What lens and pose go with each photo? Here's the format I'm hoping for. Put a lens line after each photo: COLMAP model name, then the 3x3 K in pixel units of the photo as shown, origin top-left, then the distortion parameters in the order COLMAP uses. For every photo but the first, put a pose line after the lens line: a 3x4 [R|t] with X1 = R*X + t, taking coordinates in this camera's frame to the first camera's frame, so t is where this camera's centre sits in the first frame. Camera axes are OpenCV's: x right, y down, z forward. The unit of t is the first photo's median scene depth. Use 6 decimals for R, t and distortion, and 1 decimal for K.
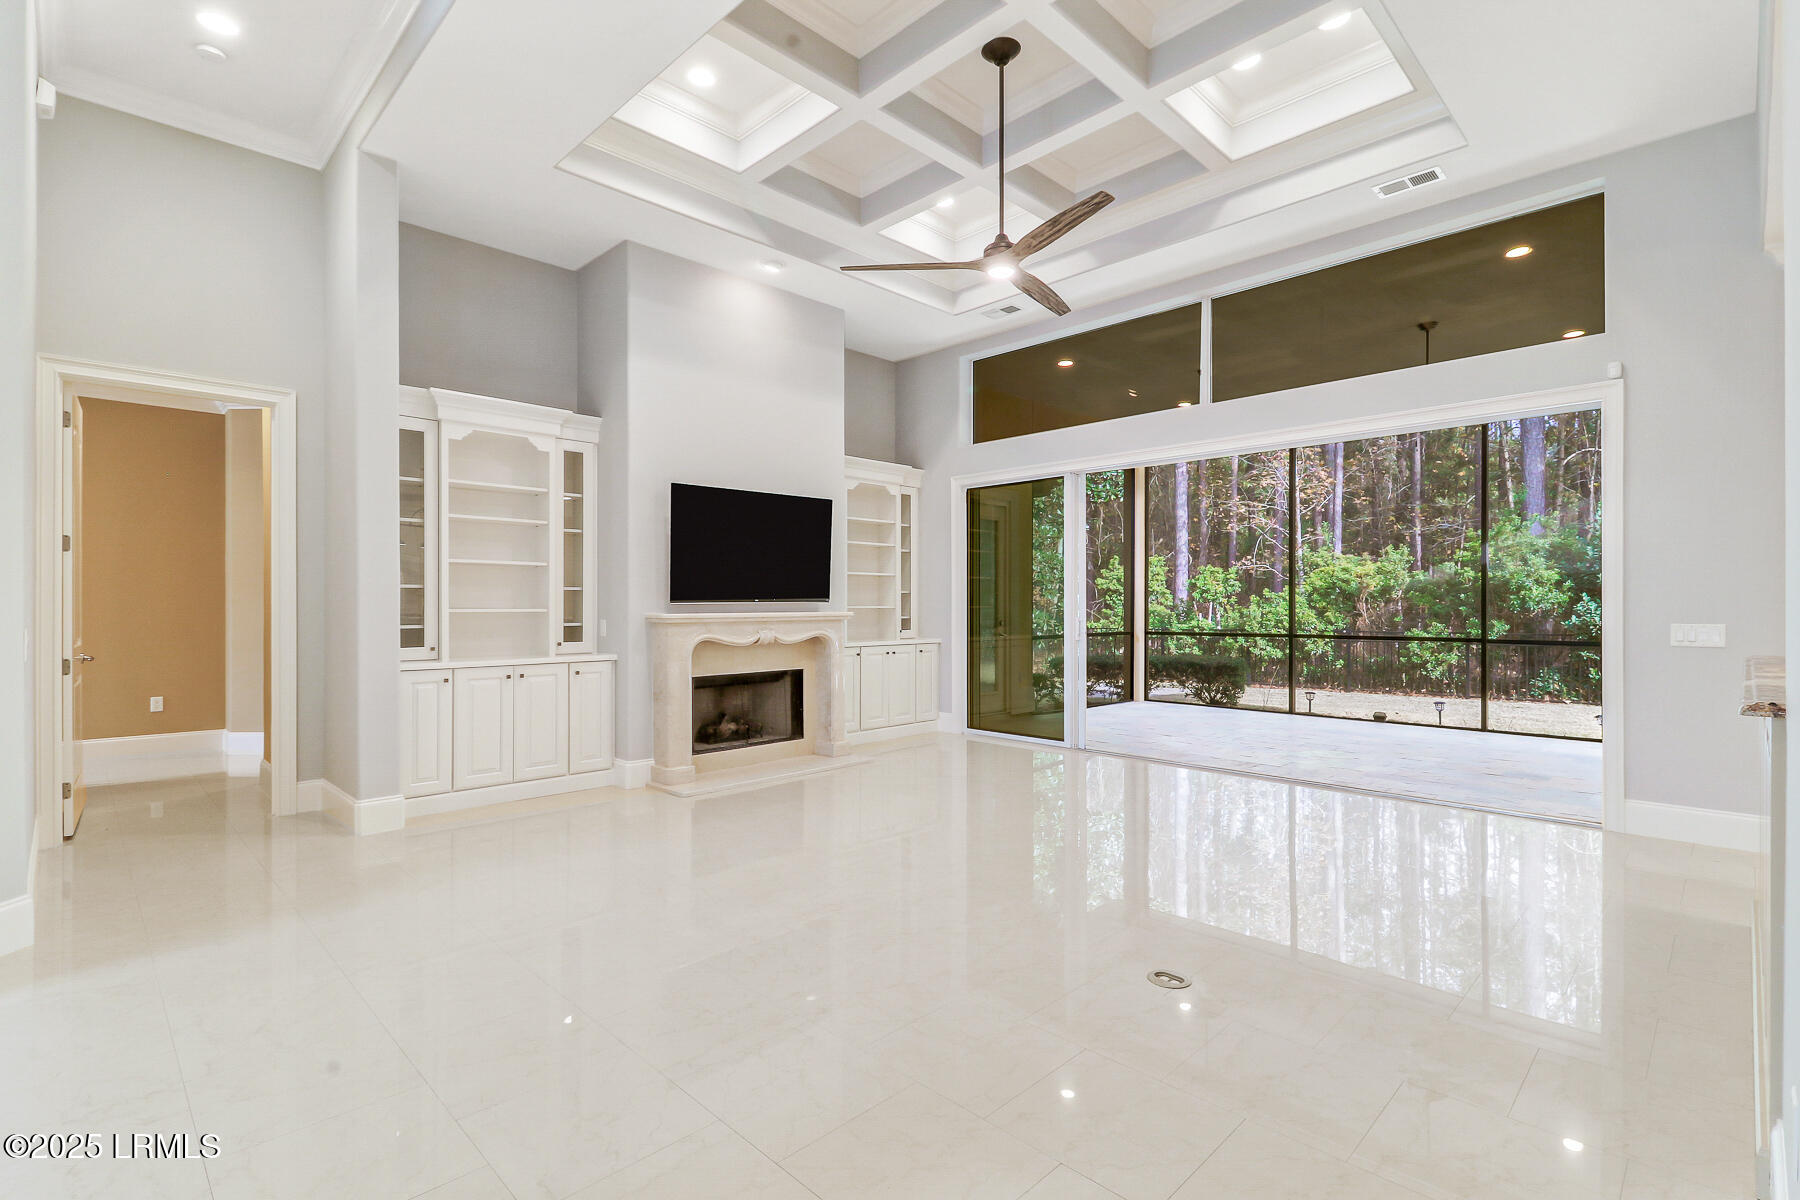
lens RADIAL K [[839.2, 0, 899.3], [0, 839.2, 606.4], [0, 0, 1]] dist [0.000517, -0.001454]
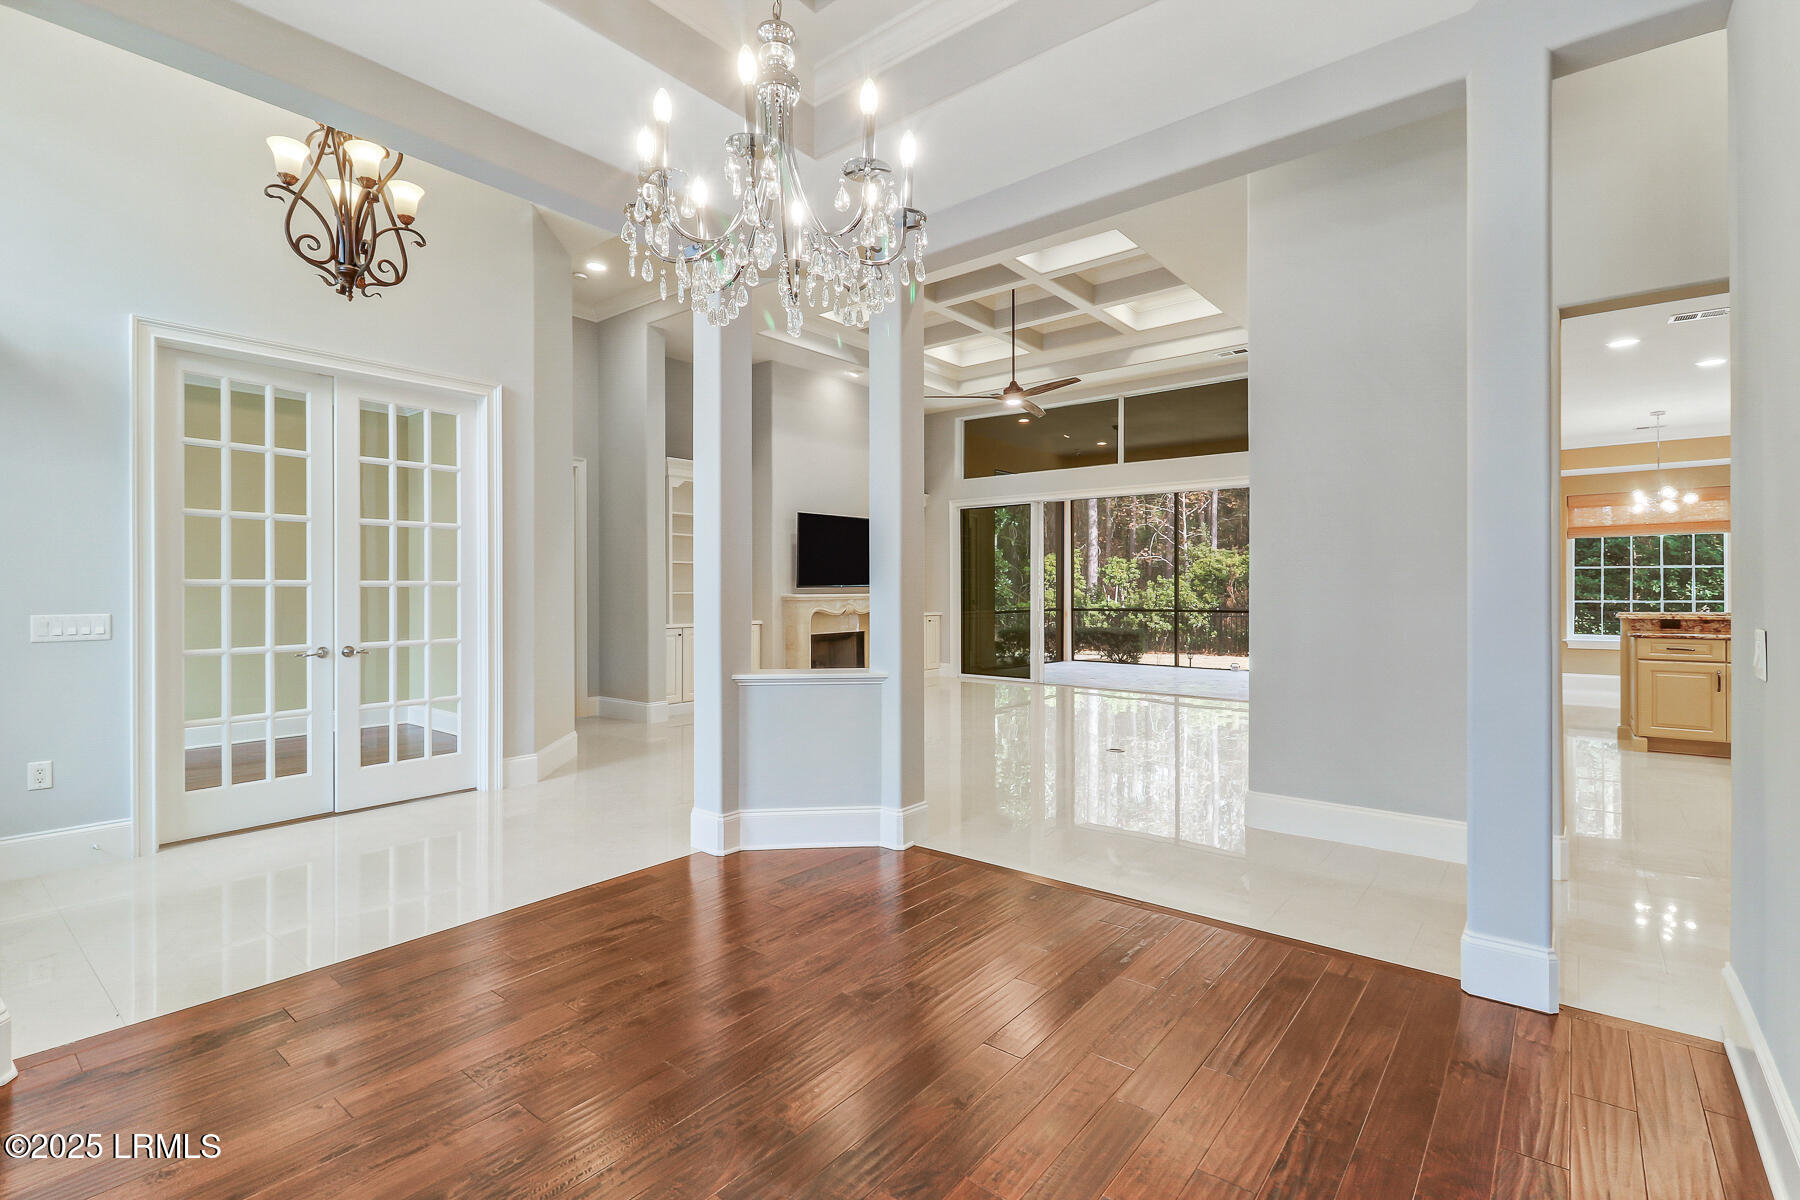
lens RADIAL K [[839.2, 0, 900.0], [0, 839.2, 588.4], [0, 0, 1]] dist [0.000517, -0.001454]
pose [[0.993955, 0.000261, 0.109788, -0.122531], [-0.000169, 1.000000, -0.000844, -0.000705], [-0.109789, 0.000821, 0.993955, -0.291633]]
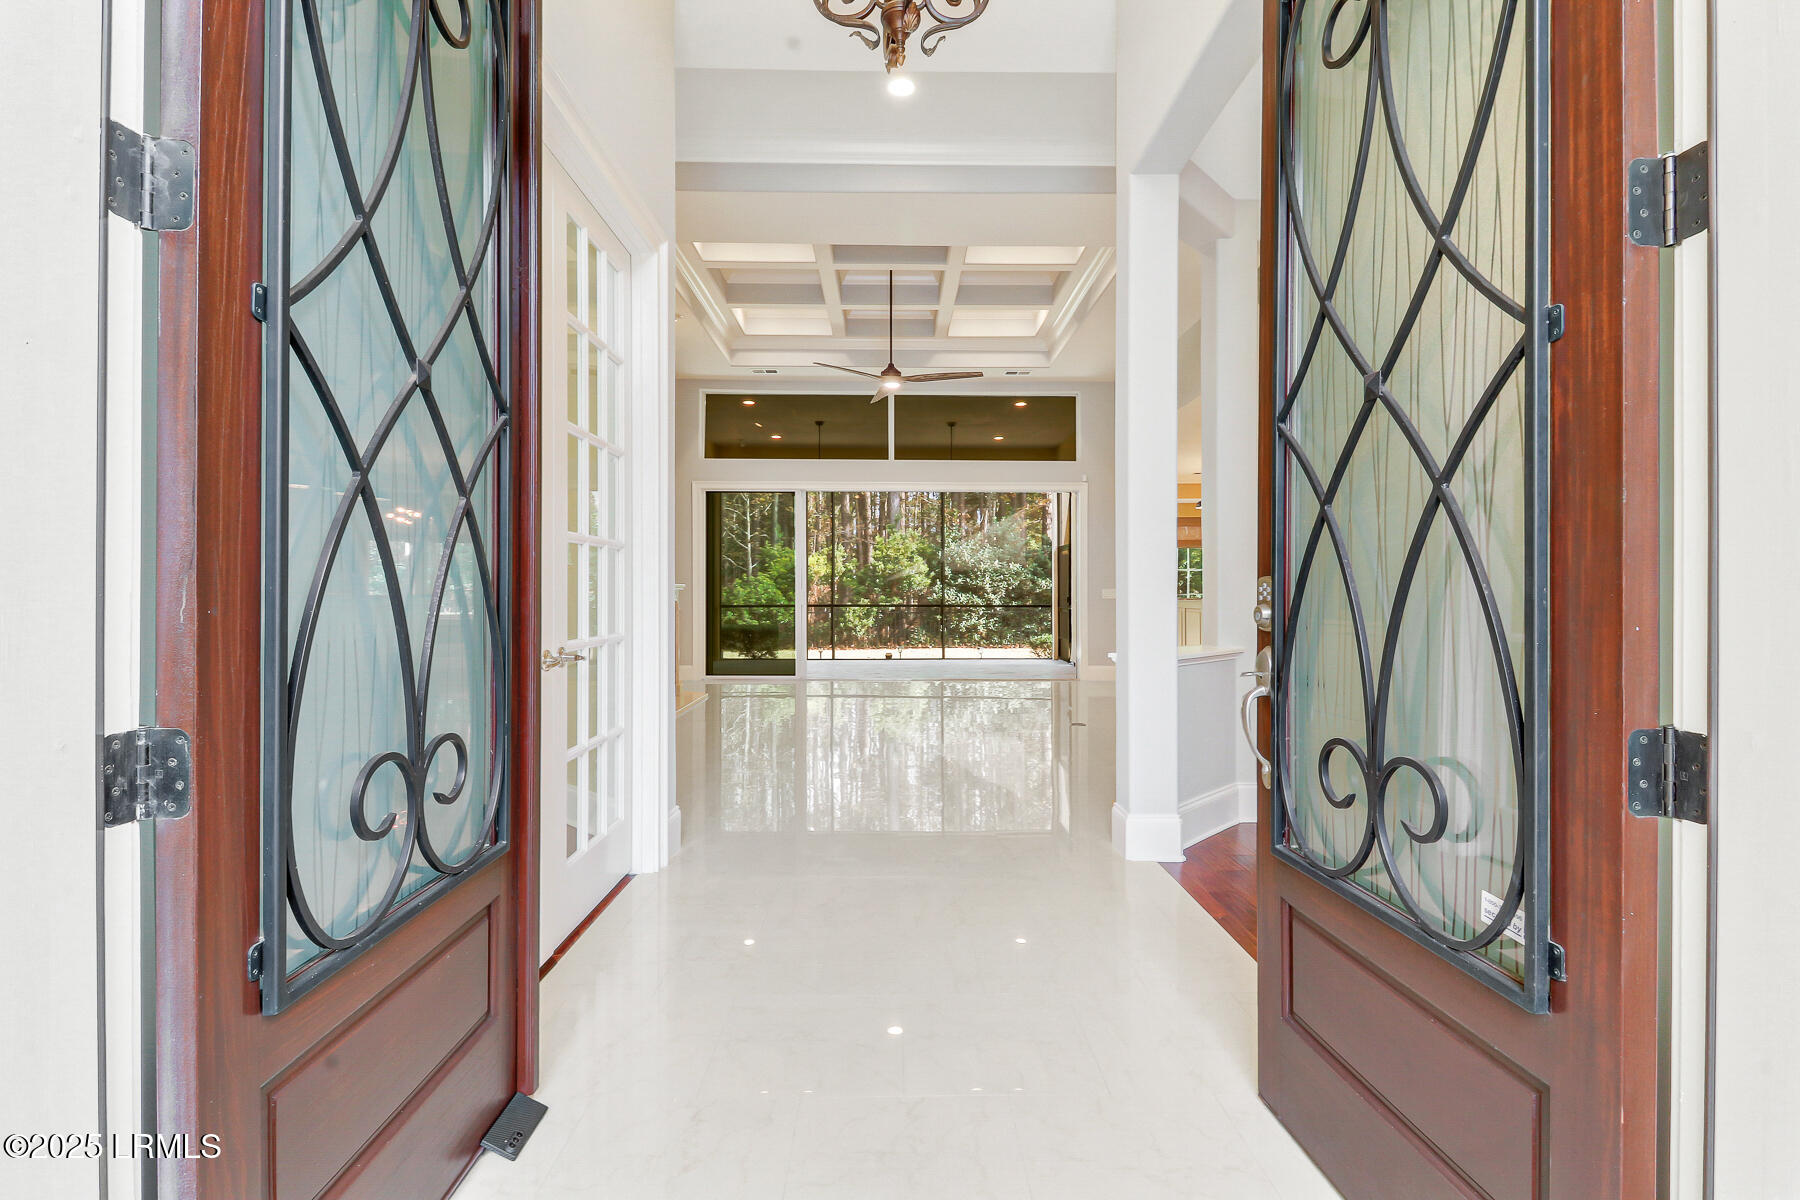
lens RADIAL K [[839.2, 0, 900.5], [0, 839.2, 593.6], [0, 0, 1]] dist [0.000517, -0.001454]
pose [[0.697867, 0.002925, 0.716221, -0.428447], [-0.005119, 0.999986, 0.000904, 0.010486], [-0.716209, -0.004297, 0.697873, -0.086131]]
